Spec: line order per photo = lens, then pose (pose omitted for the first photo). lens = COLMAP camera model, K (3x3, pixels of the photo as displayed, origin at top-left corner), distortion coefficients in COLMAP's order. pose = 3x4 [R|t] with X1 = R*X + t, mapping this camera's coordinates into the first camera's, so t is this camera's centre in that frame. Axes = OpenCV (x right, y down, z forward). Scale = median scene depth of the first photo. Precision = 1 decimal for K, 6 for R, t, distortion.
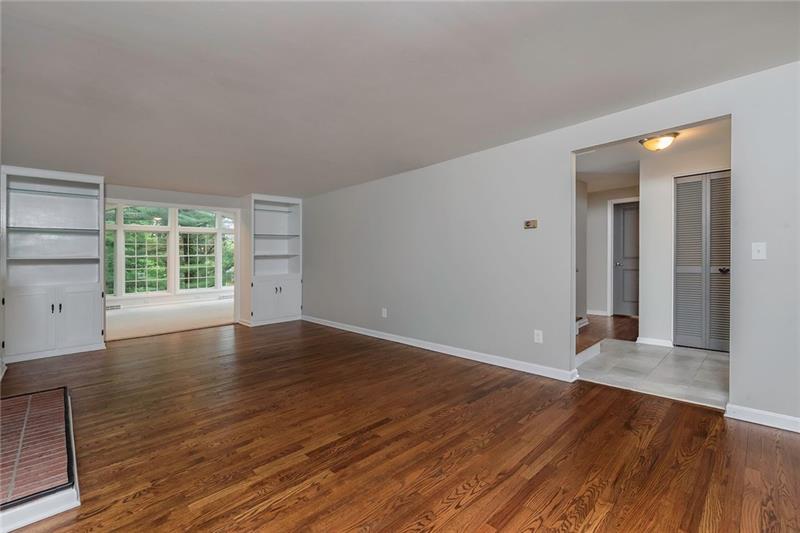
lens RADIAL K [[357.3, 0, 382.2], [0, 357.3, 265.1], [0, 0, 1]] dist [0.001299, 0.000186]
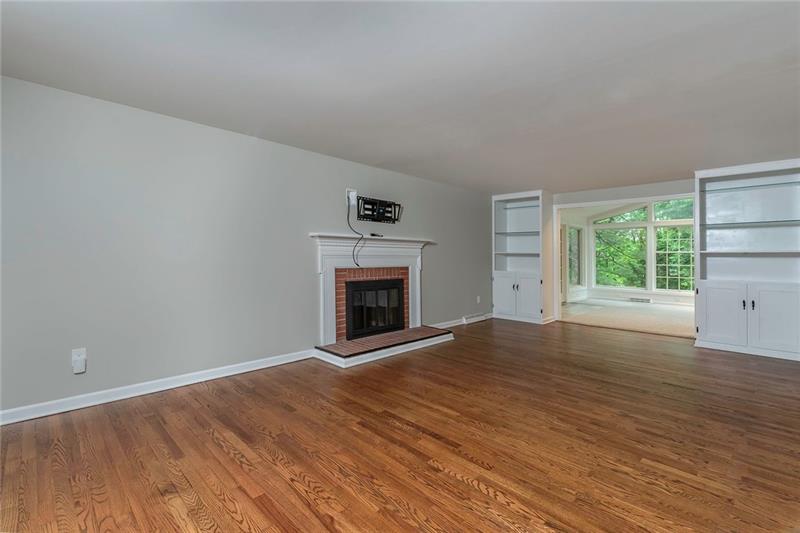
lens RADIAL K [[352.1, 0, 401.6], [0, 352.1, 255.5], [0, 0, 1]] dist [0.000609, 0.000396]
pose [[0.046098, 0.015757, -0.998813, 0.487028], [-0.029344, 0.999465, 0.014413, -0.016678], [0.998506, 0.028645, 0.046536, 0.472336]]
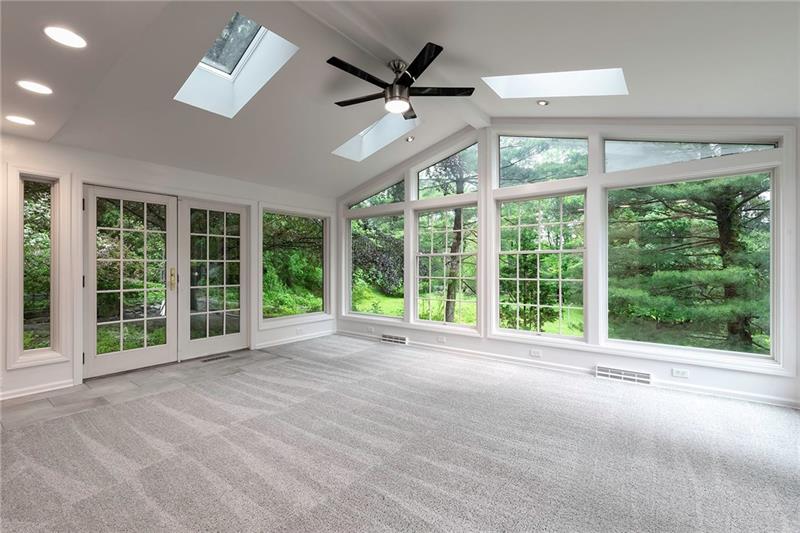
lens RADIAL K [[347.6, 0, 400.0], [0, 347.6, 266.5], [0, 0, 1]] dist [-0.000269, -0.000273]
pose [[0.186863, 0.020932, -0.982163, -0.369615], [-0.029919, 0.999430, 0.015608, -0.026646], [0.981930, 0.026469, 0.187383, 1.764307]]
